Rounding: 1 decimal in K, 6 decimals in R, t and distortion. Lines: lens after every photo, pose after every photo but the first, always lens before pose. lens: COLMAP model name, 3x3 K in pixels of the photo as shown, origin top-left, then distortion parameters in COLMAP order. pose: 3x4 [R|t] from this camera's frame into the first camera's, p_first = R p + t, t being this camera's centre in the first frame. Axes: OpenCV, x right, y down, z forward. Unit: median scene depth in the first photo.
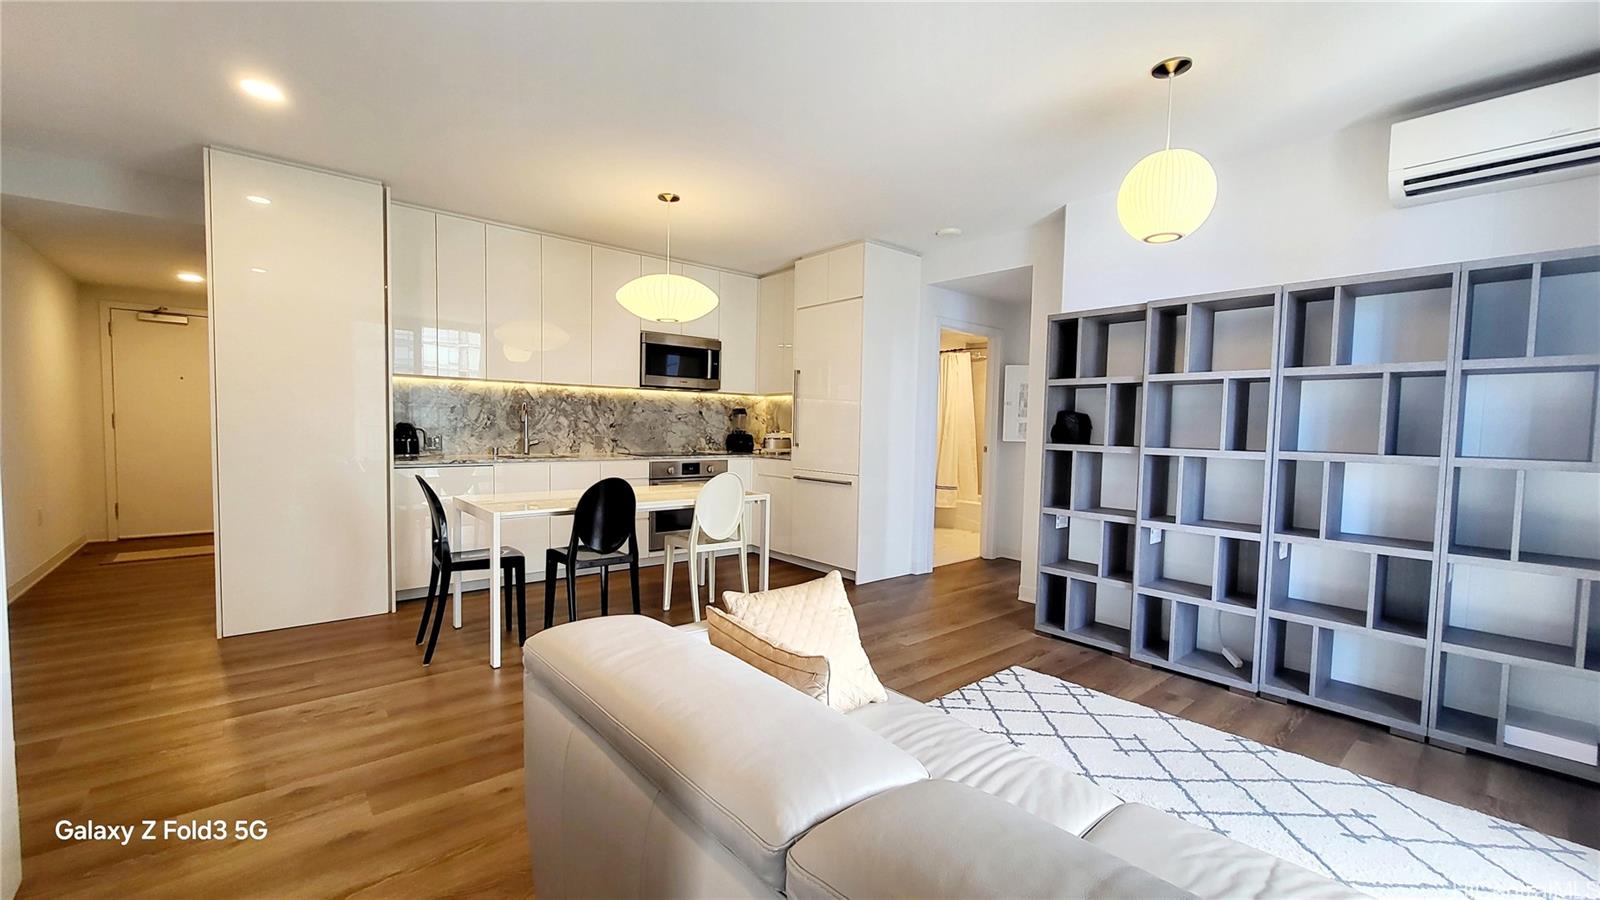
lens RADIAL K [[617.5, 0, 800.0], [0, 617.5, 450.0], [0, 0, 1]] dist [0.000565, -0.000006]
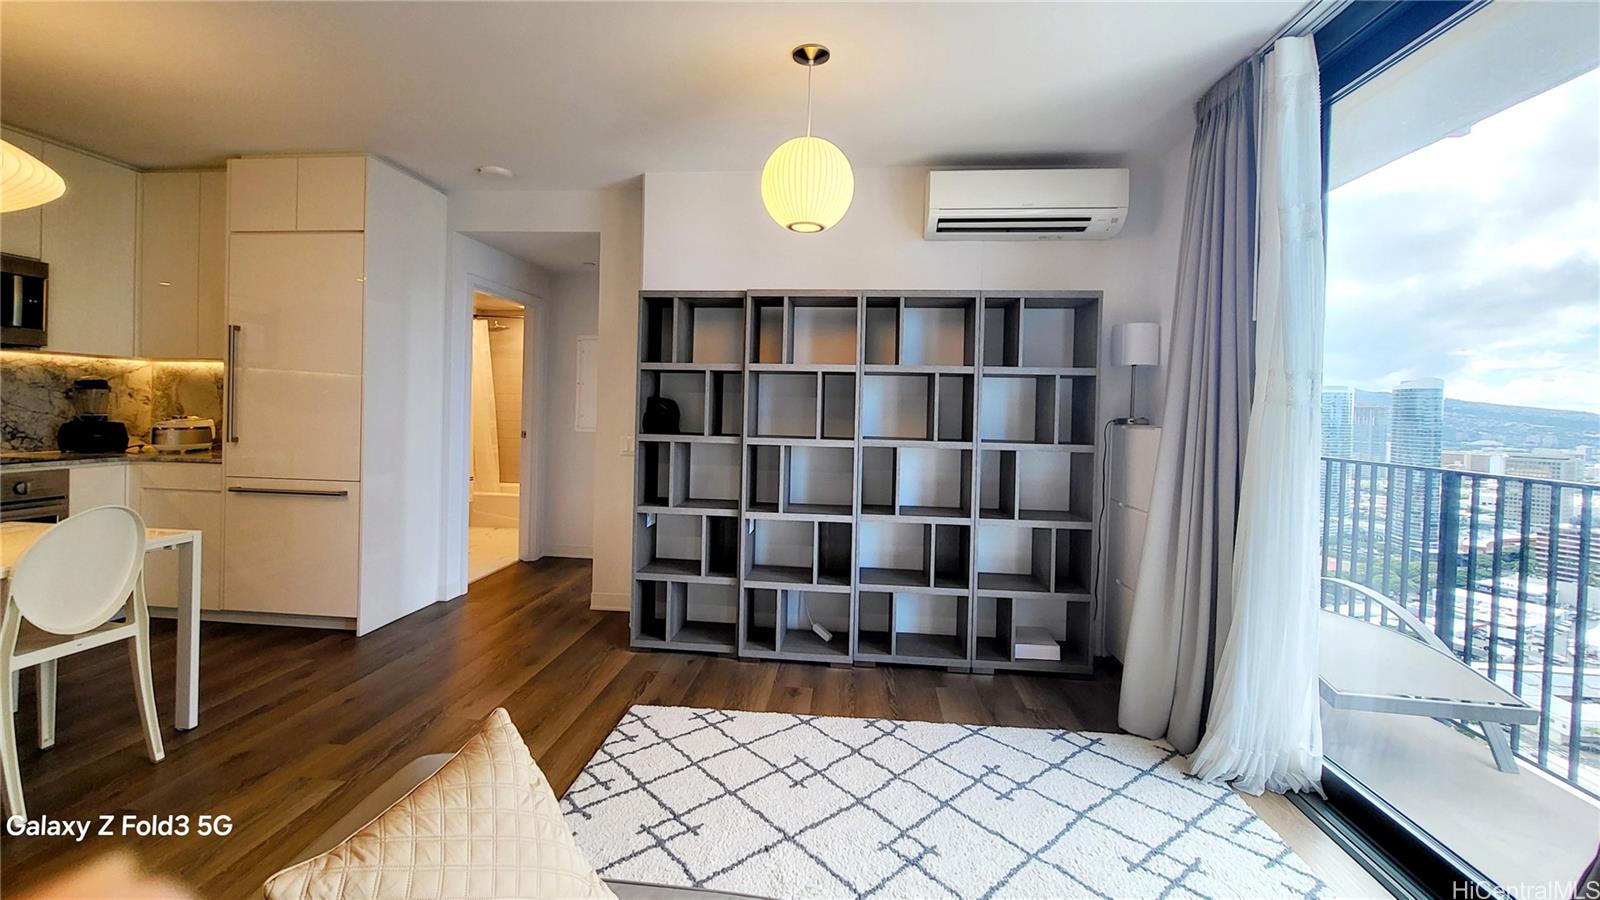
lens RADIAL K [[627.6, 0, 804.4], [0, 627.6, 414.5], [0, 0, 1]] dist [0.000812, -0.000058]
pose [[0.719353, -0.011125, 0.694556, -0.054328], [0.024608, 0.999652, -0.009474, -0.023095], [-0.694209, 0.023906, 0.719376, 0.173162]]
